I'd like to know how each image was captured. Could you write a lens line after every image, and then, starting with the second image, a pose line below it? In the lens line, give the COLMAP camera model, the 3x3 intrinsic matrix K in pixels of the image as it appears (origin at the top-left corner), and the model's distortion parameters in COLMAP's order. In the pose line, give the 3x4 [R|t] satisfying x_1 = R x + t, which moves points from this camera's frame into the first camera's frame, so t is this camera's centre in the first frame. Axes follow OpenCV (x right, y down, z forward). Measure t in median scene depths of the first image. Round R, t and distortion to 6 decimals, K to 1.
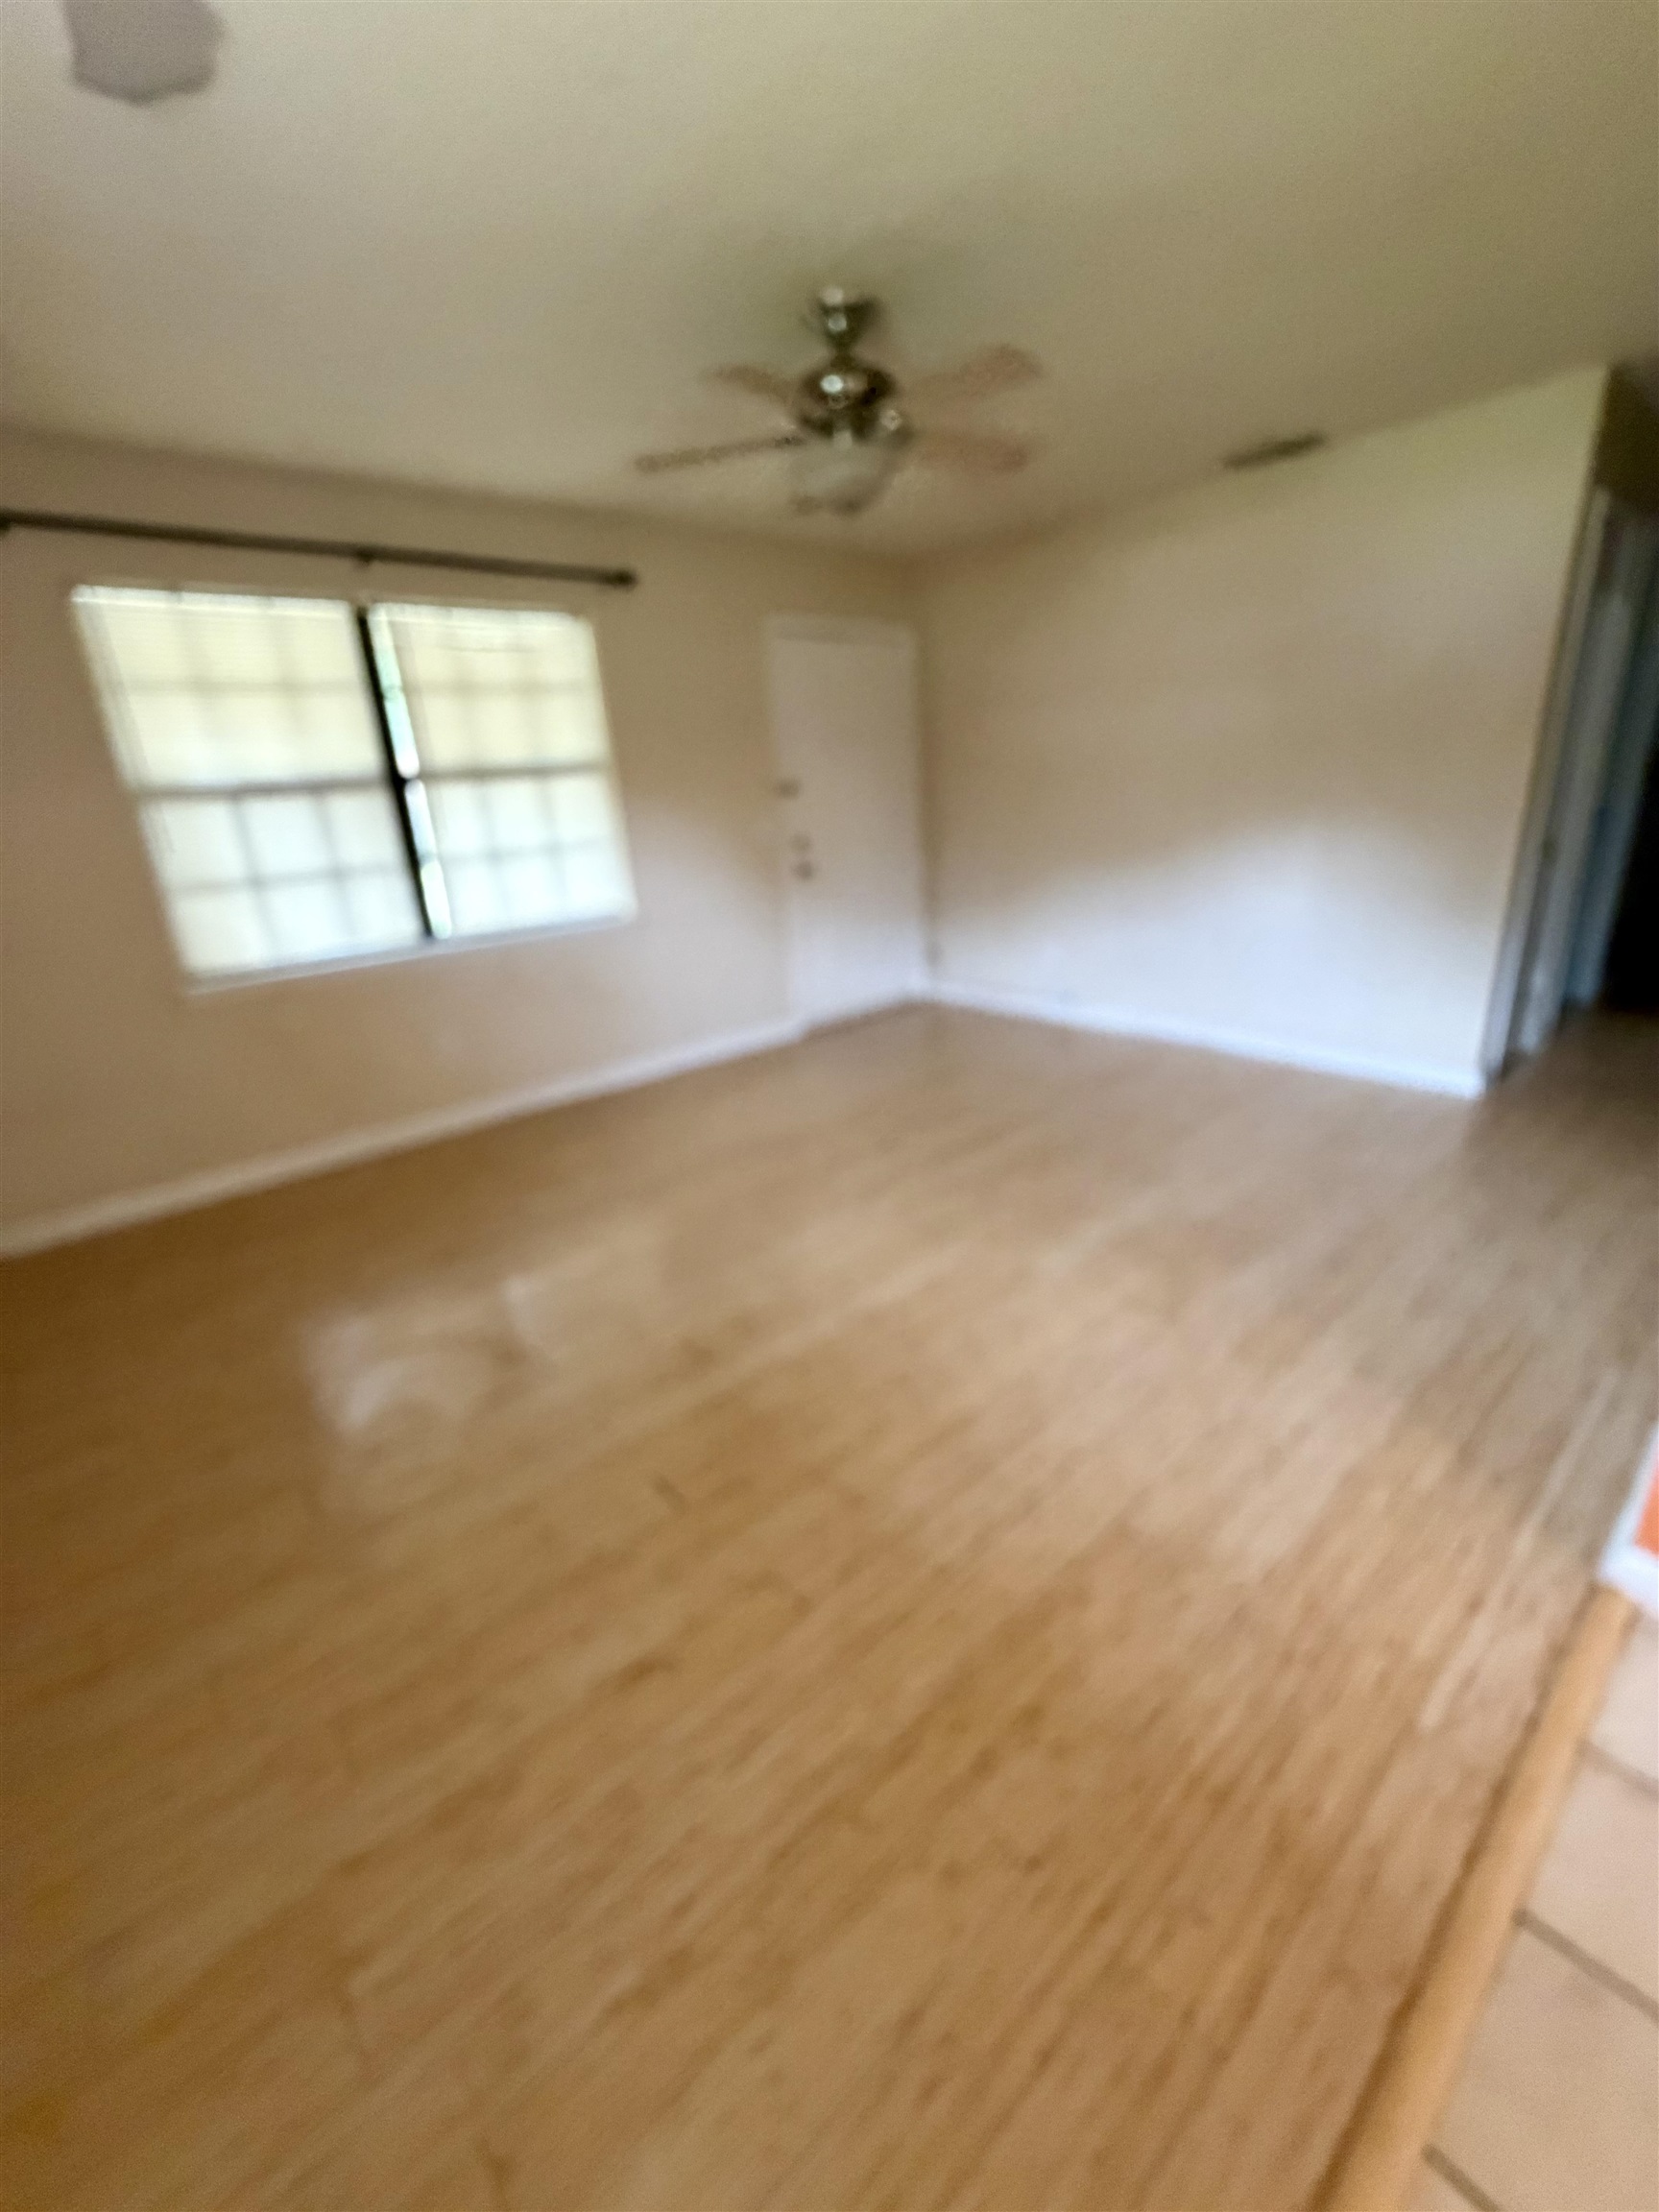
lens RADIAL K [[893.2, 0, 829.5], [0, 893.2, 1106.0], [0, 0, 1]] dist [-0.001665, -0.000279]
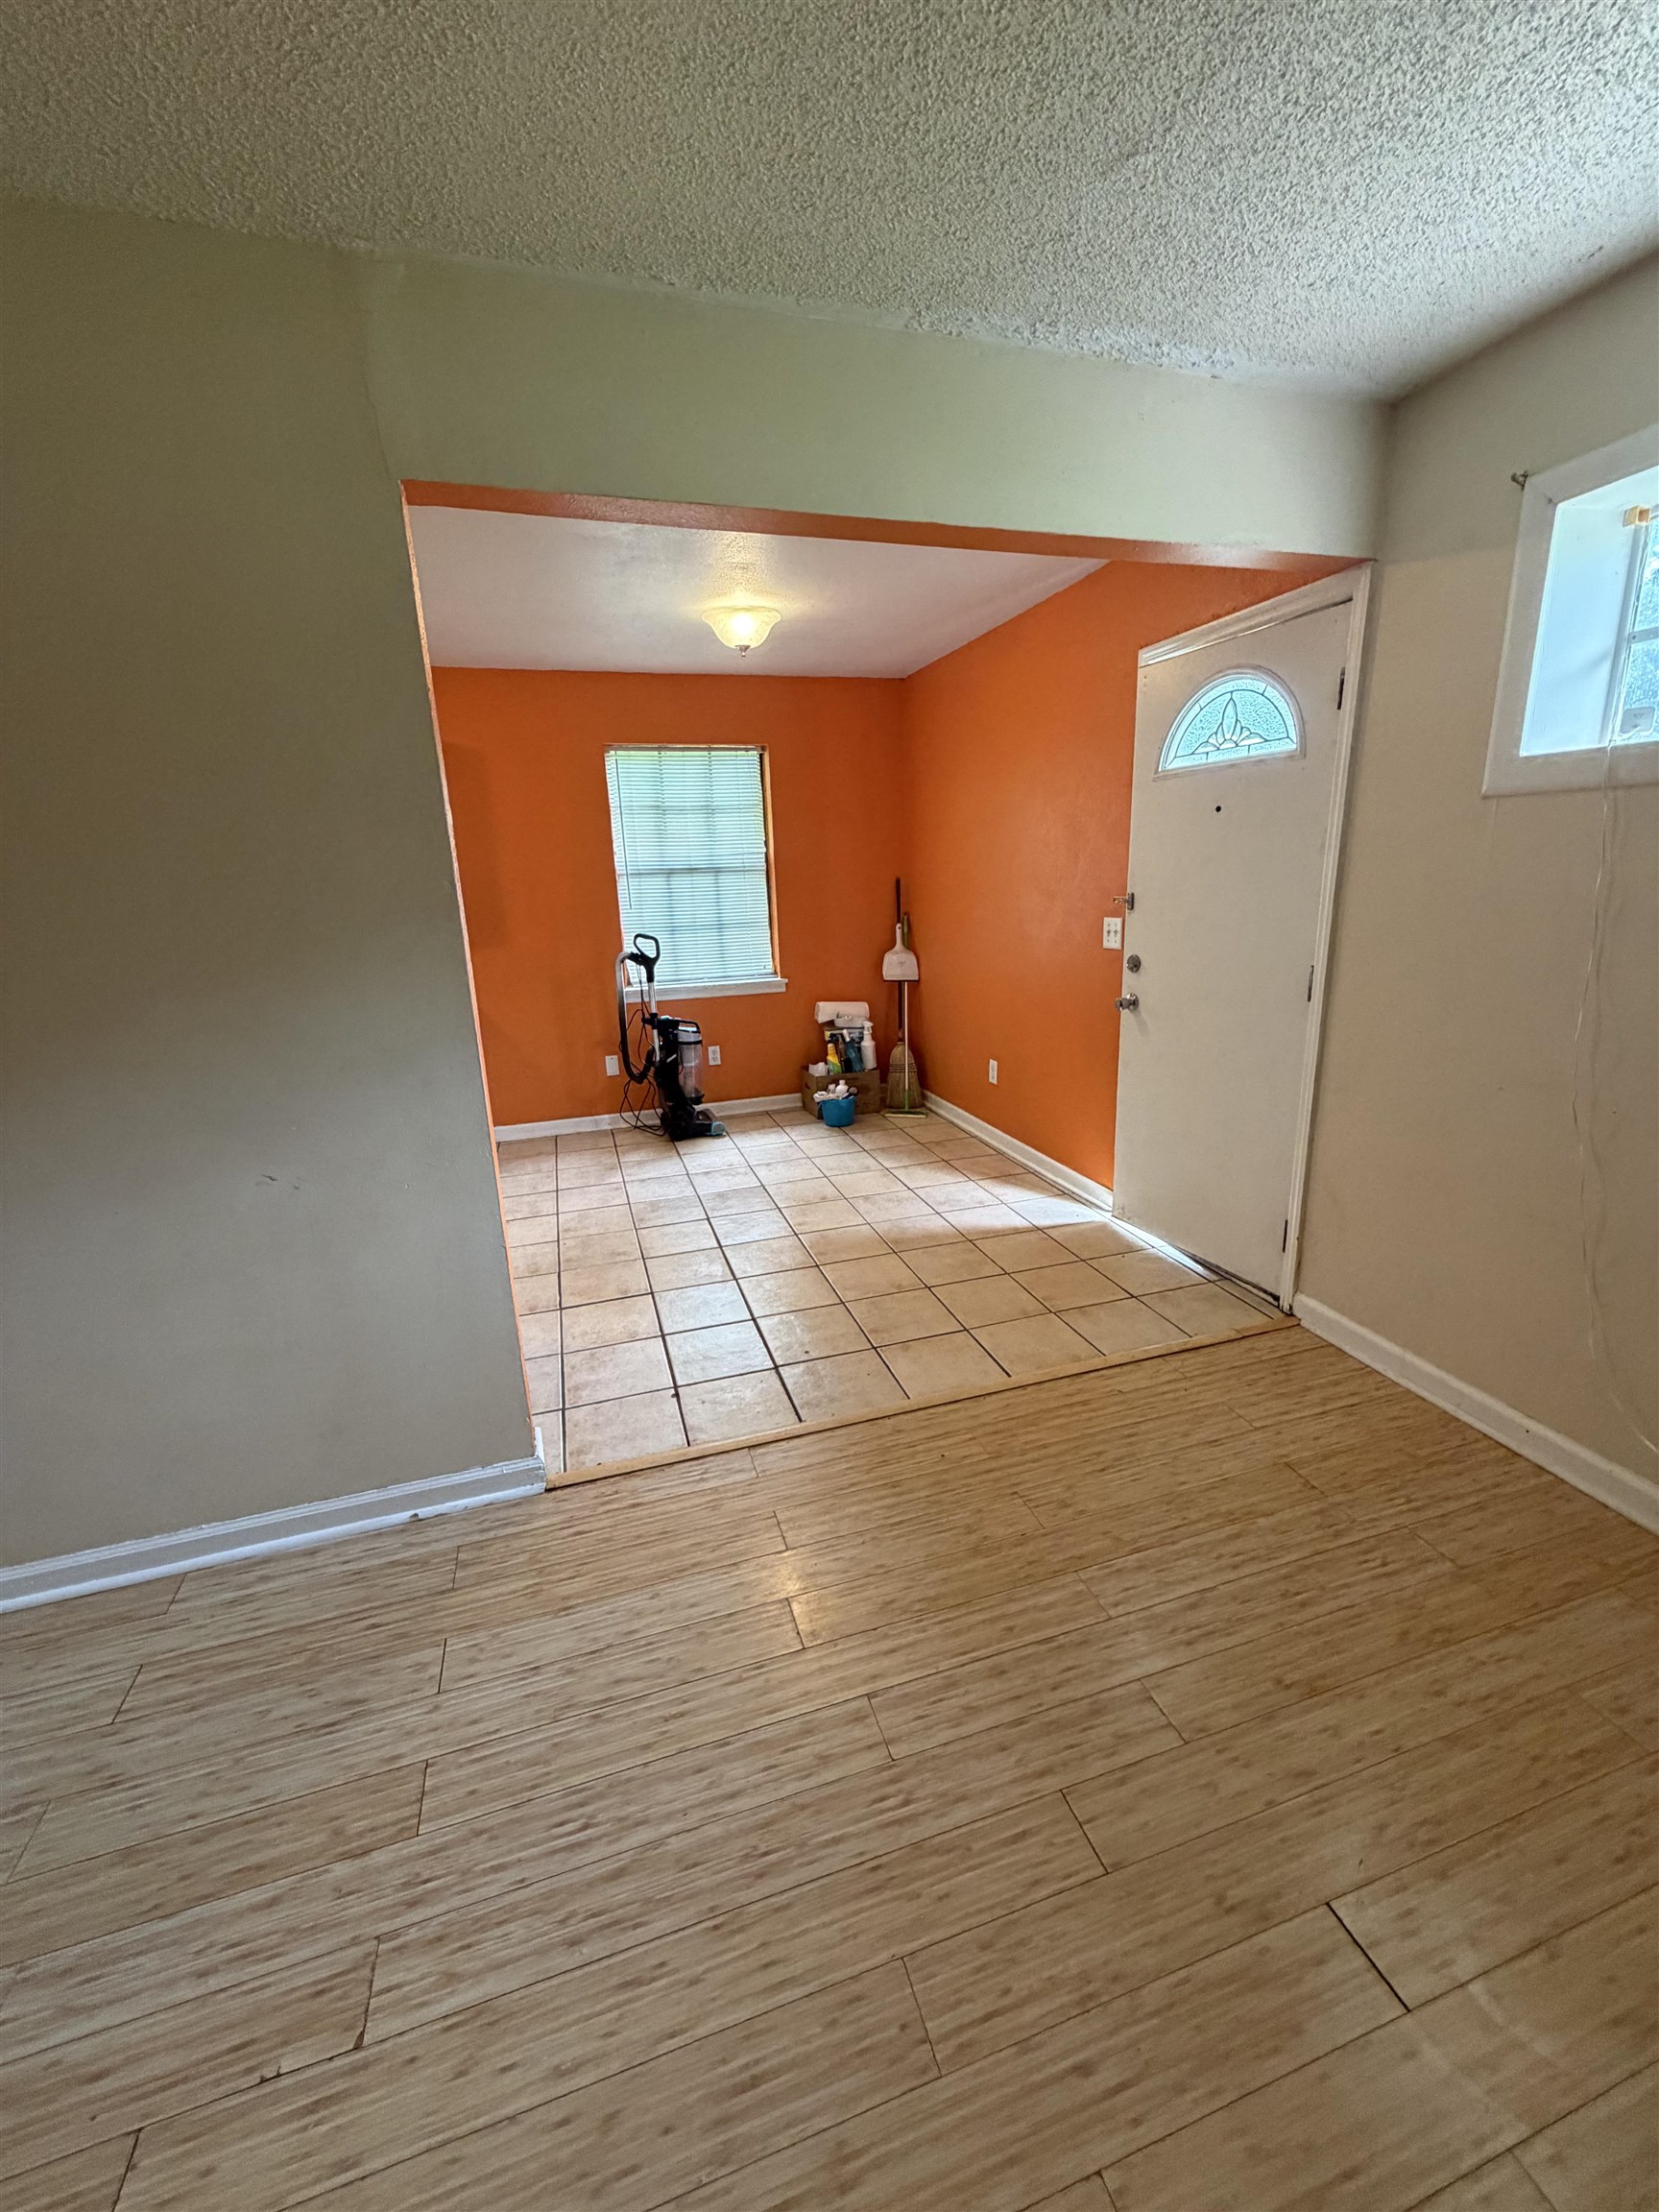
lens RADIAL K [[893.2, 0, 829.5], [0, 893.2, 1106.0], [0, 0, 1]] dist [-0.001665, -0.000279]
pose [[-0.915309, -0.012319, 0.402563, -0.113713], [0.218068, 0.825183, 0.521075, -0.663648], [-0.338608, 0.564731, -0.752611, 1.742652]]
